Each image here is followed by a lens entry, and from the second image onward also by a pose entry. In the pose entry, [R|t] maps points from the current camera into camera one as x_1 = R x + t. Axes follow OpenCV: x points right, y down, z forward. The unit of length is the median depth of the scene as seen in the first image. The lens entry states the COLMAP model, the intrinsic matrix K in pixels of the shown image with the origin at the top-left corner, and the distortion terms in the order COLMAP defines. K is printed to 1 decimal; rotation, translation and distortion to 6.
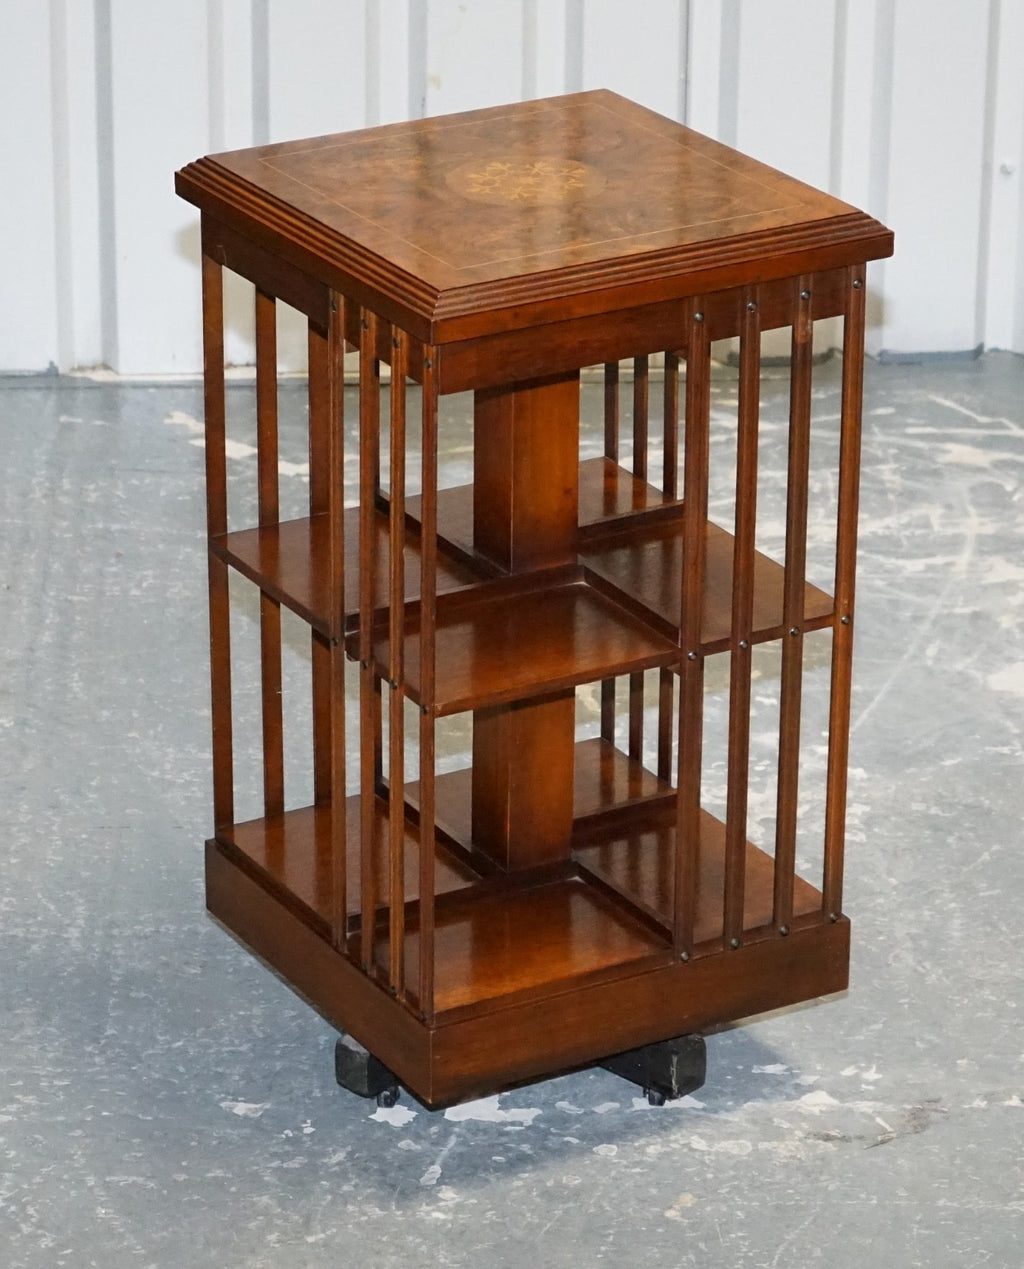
lens RADIAL K [[4837.6, 0, 542.4], [0, 4837.6, 634.8], [0, 0, 1]] dist [0.056334, 0.197319]
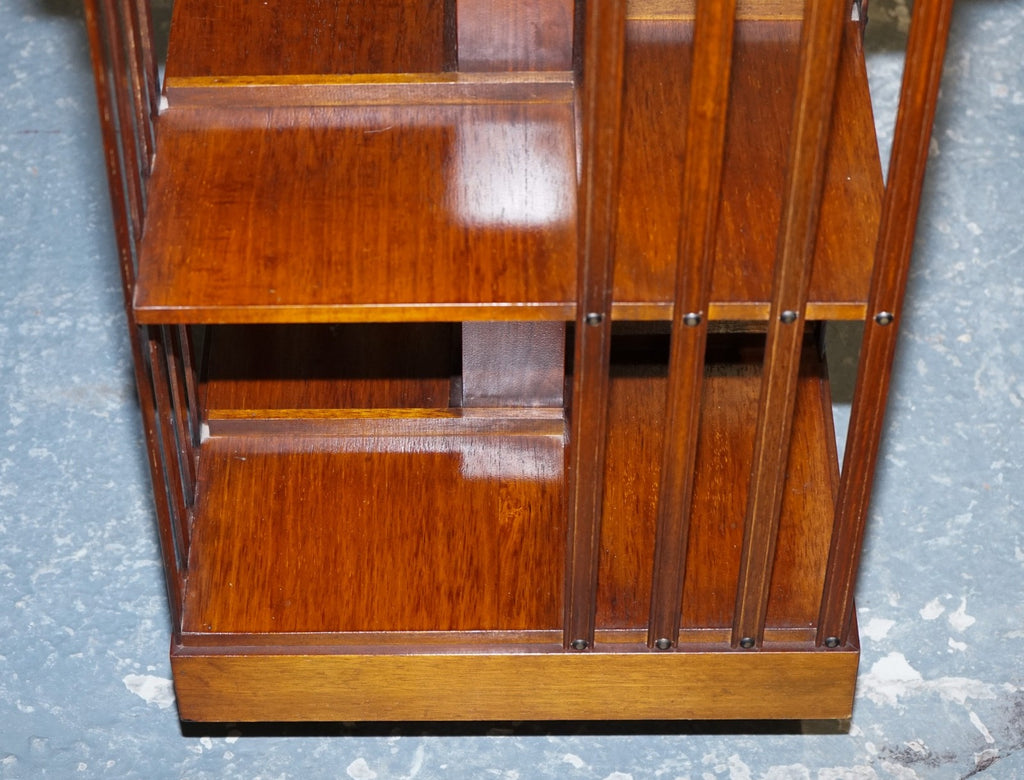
lens RADIAL K [[2657.0, 0, 483.0], [0, 2657.0, 388.1], [0, 0, 1]] dist [-0.001422, -0.435931]
pose [[0.999221, 0.008528, -0.038544, 0.007196], [0.007760, 0.914901, 0.403604, -0.115929], [0.038706, -0.403588, 0.914122, 0.619783]]
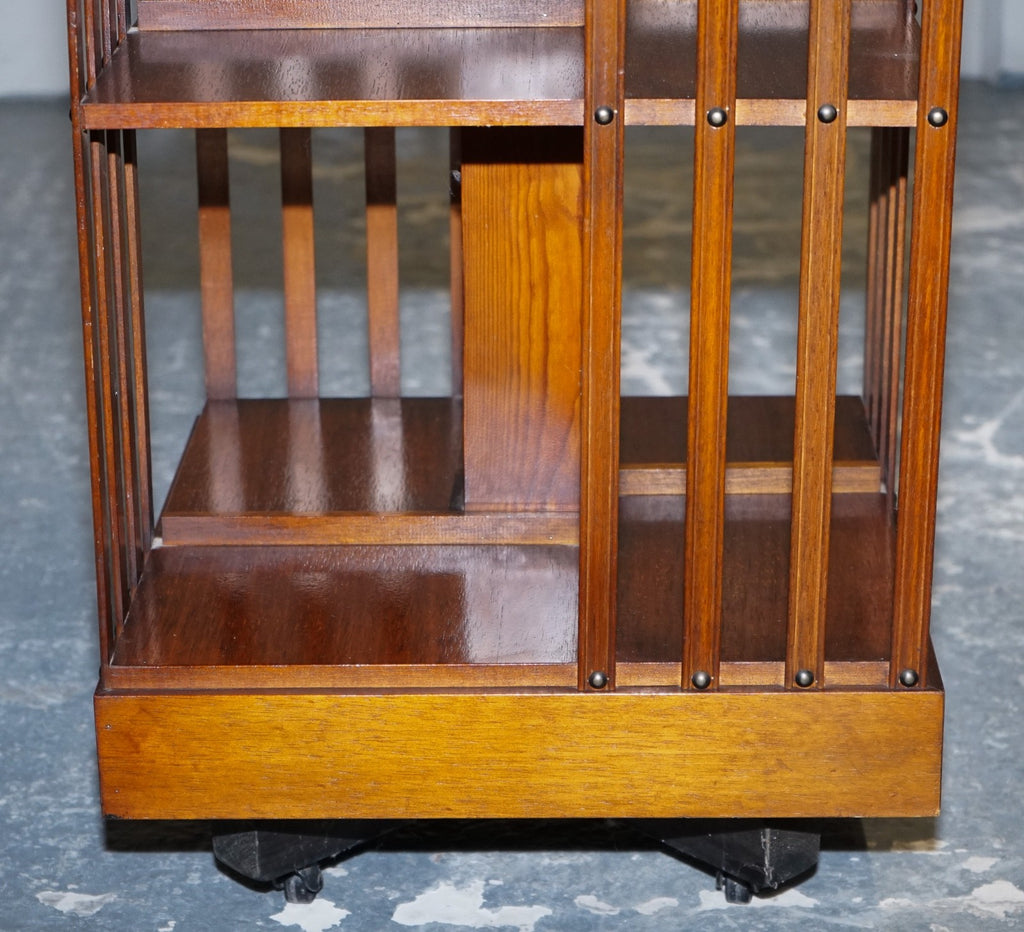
lens RADIAL K [[3111.2, 0, 512.0], [0, 3111.2, 466.0], [0, 0, 1]] dist [-0.071378, 0.048890]
pose [[0.998397, -0.000897, -0.056595, 0.016984], [-0.002071, 0.998627, -0.052352, 0.061460], [0.056564, 0.052386, 0.997024, 0.591540]]
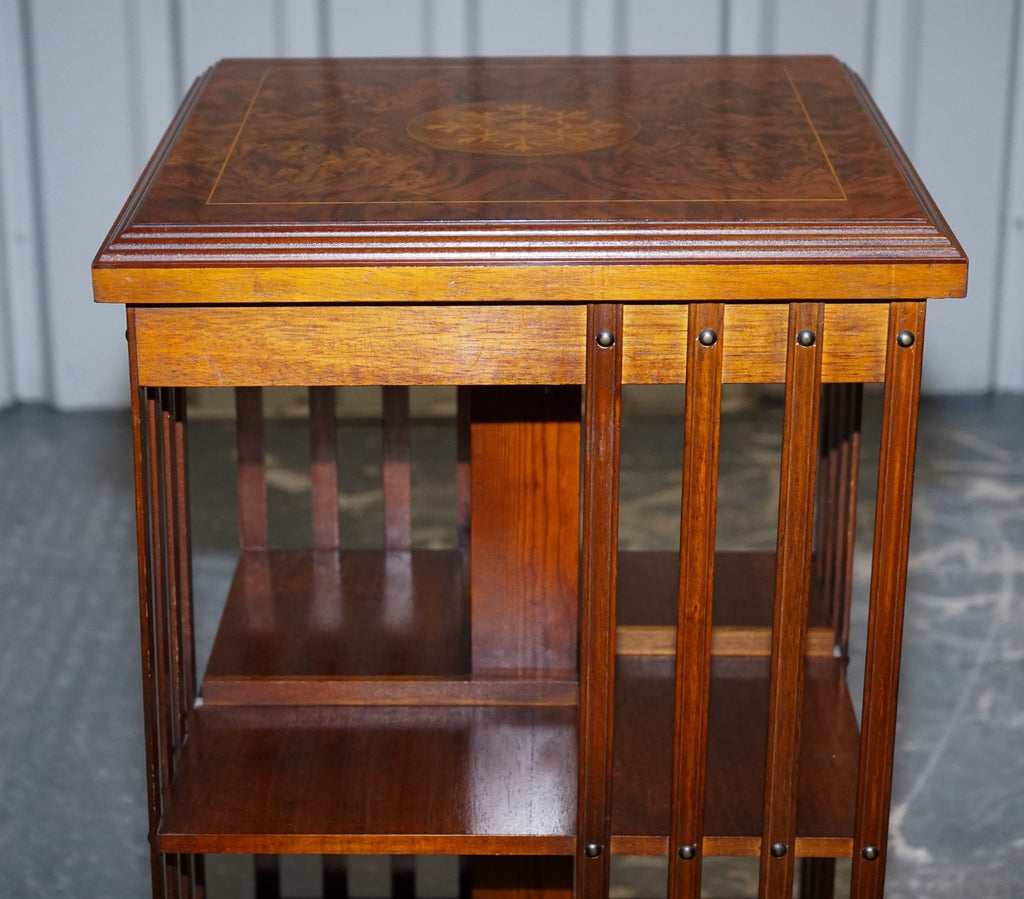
lens RADIAL K [[2557.9, 0, 512.0], [0, 2557.9, 449.5], [0, 0, 1]] dist [-0.012251, 0.133768]
pose [[0.998928, 0.004836, -0.046032, 0.012511], [-0.006648, 0.999205, -0.039308, -0.031316], [0.045805, 0.039572, 0.998166, 0.590120]]
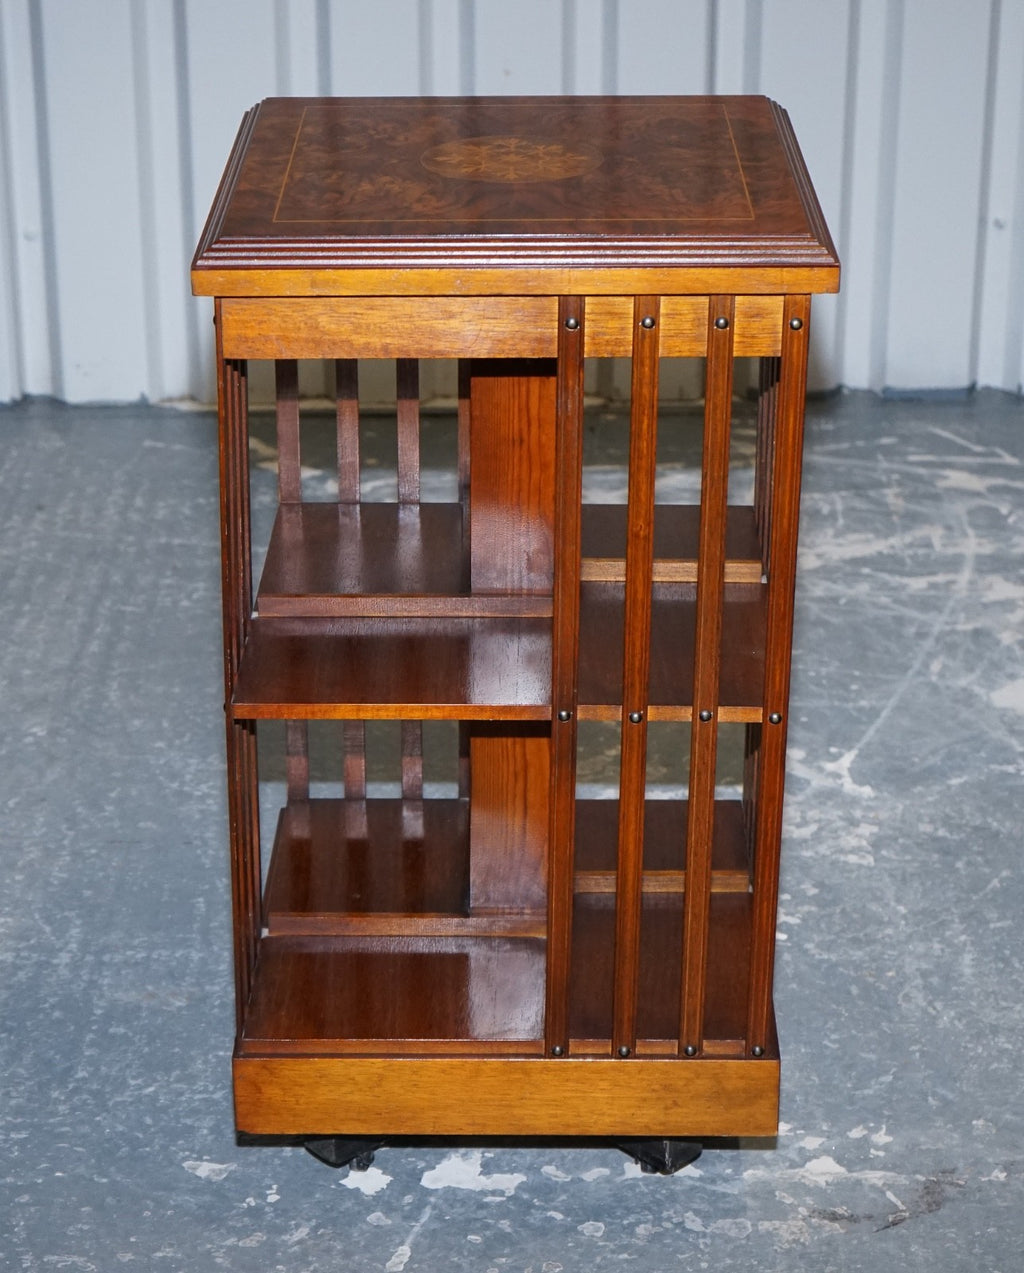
lens RADIAL K [[3036.9, 0, 512.0], [0, 3036.9, 636.5], [0, 0, 1]] dist [0.001355, 0.249986]
pose [[0.998967, 0.008643, -0.044623, 0.021960], [-0.008112, 0.999894, 0.012054, -0.012447], [0.044722, -0.011679, 0.998931, 0.409951]]
